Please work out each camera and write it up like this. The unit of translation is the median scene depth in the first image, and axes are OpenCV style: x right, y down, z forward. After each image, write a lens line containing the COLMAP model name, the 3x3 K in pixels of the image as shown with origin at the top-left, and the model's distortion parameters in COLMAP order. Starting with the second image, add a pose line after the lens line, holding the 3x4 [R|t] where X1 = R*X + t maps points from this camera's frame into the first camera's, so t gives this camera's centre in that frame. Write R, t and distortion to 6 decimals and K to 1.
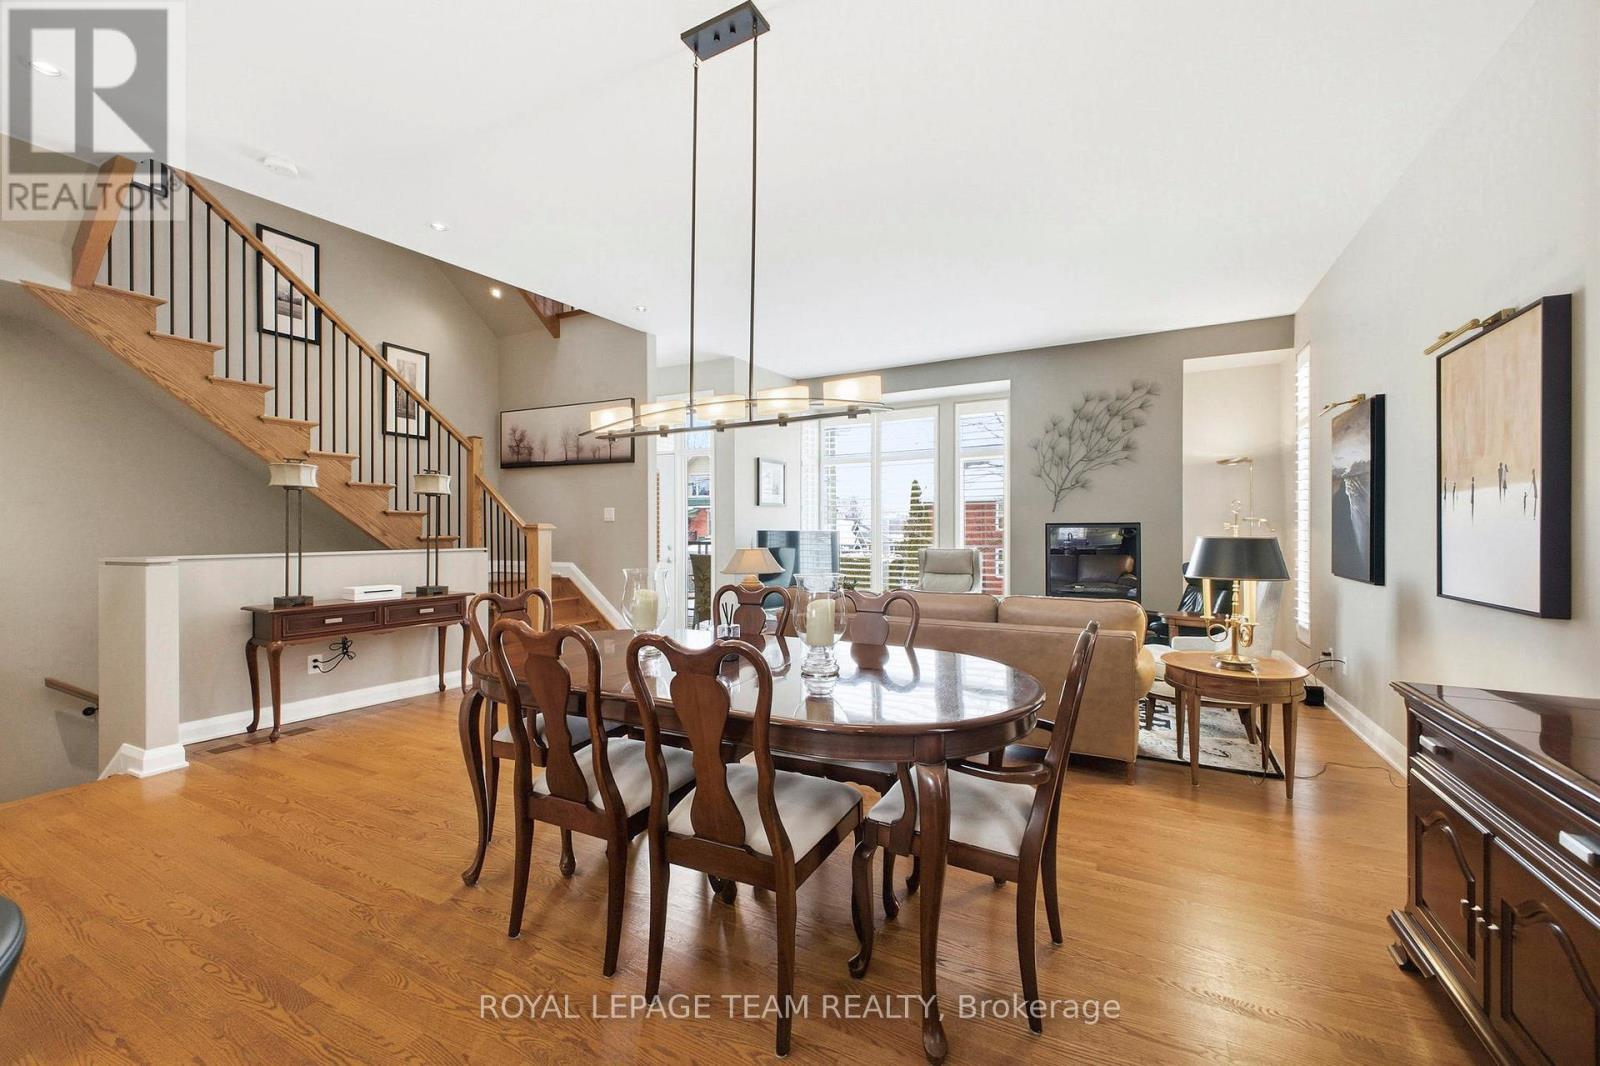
lens RADIAL K [[598.3, 0, 801.3], [0, 598.3, 533.7], [0, 0, 1]] dist [-0.007907, -0.000778]
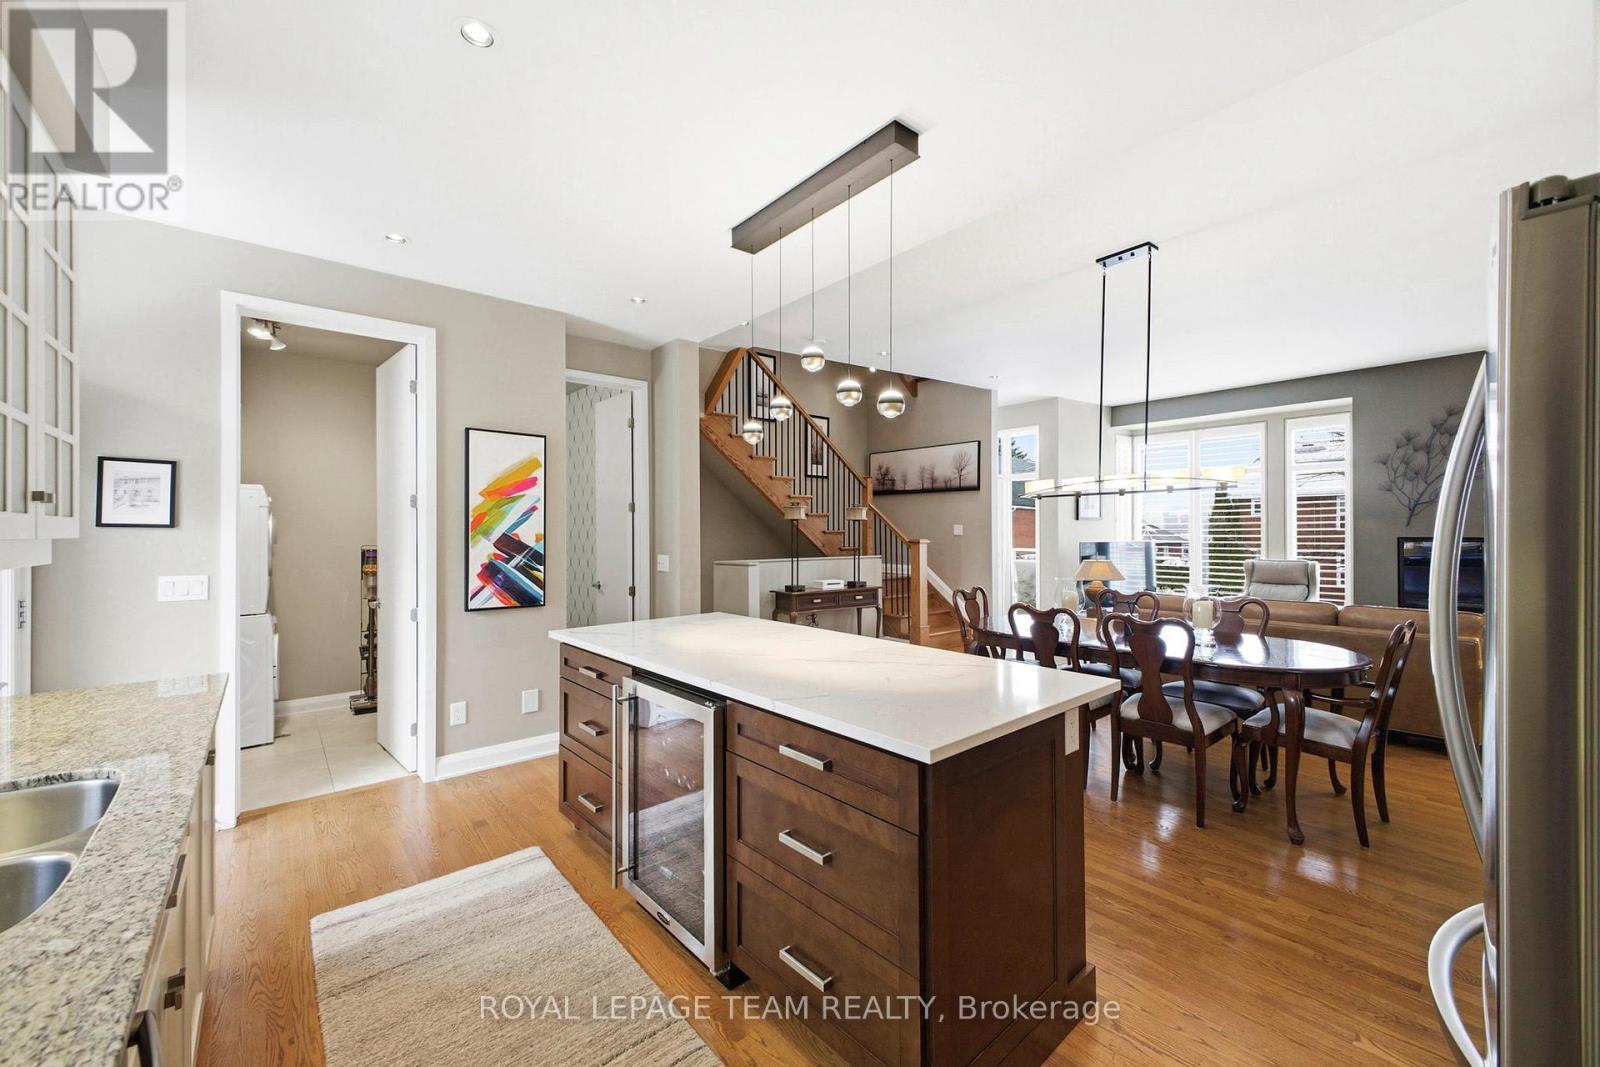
lens RADIAL K [[598.3, 0, 795.9], [0, 598.3, 529.4], [0, 0, 1]] dist [-0.007907, -0.000778]
pose [[0.911799, -0.003847, -0.410618, -0.126969], [0.001593, 0.999982, -0.005832, -0.030853], [0.410633, 0.004664, 0.911789, -0.392633]]
